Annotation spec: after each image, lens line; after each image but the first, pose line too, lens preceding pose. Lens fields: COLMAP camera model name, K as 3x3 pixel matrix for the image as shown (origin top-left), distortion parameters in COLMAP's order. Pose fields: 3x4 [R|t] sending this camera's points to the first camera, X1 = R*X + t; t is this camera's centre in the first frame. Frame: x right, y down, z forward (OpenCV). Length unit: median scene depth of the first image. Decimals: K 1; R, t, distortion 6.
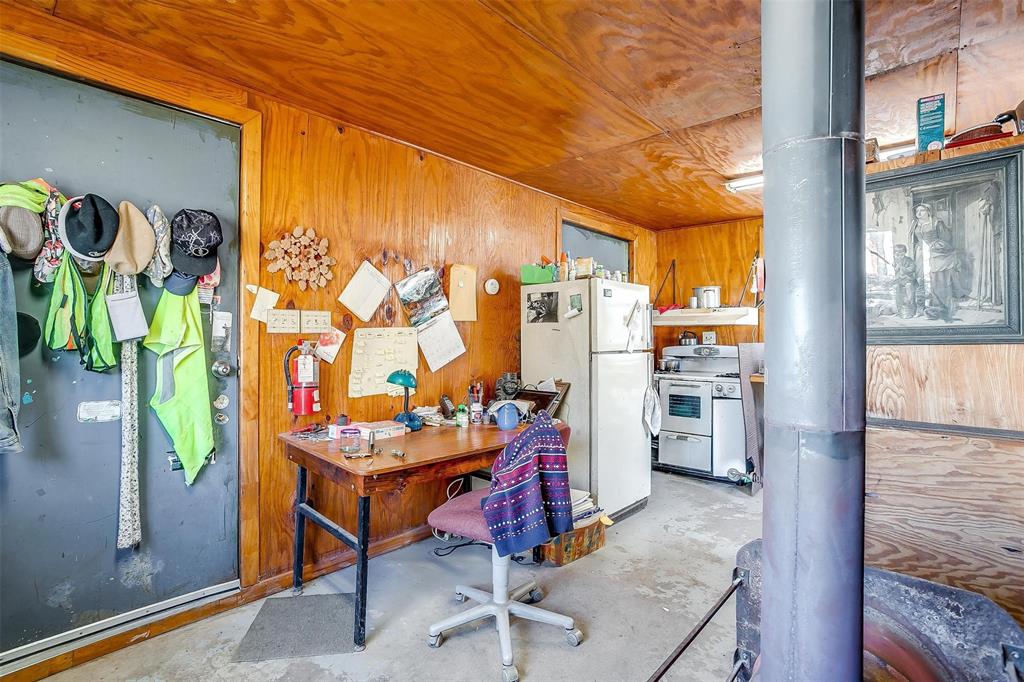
lens RADIAL K [[507.1, 0, 512.5], [0, 507.1, 337.5], [0, 0, 1]] dist [-0.019255, 0.013242]
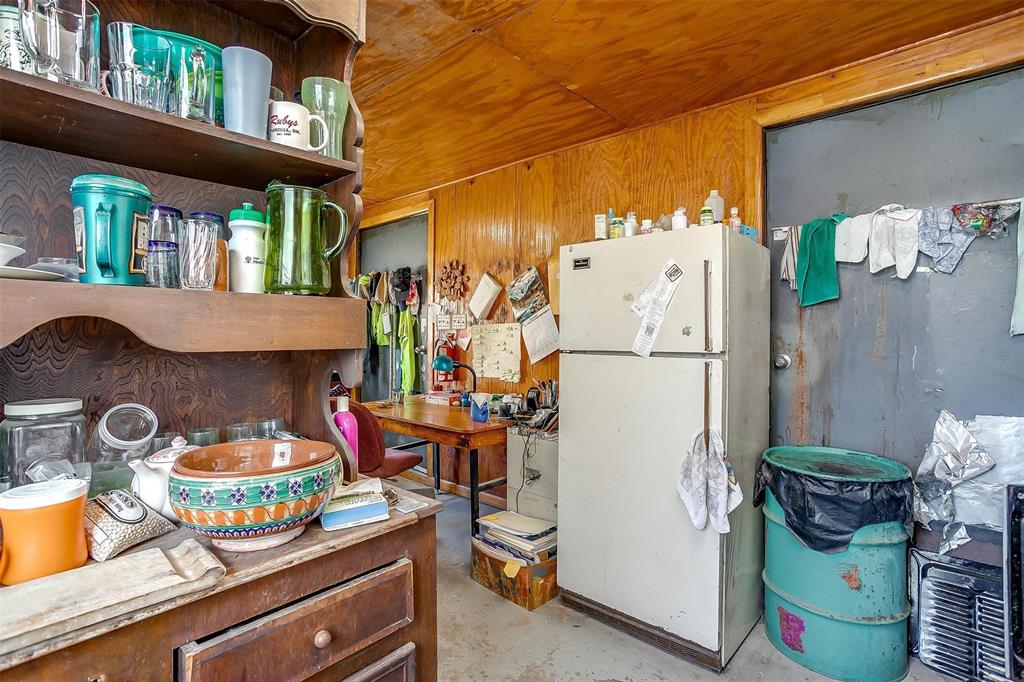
lens RADIAL K [[507.1, 0, 513.8], [0, 507.1, 337.7], [0, 0, 1]] dist [-0.019255, 0.013242]
pose [[0.003296, 0.003230, -0.999989, 0.690739], [-0.003826, 0.999988, 0.003217, 0.006831], [0.999987, 0.003815, 0.003308, 0.730204]]
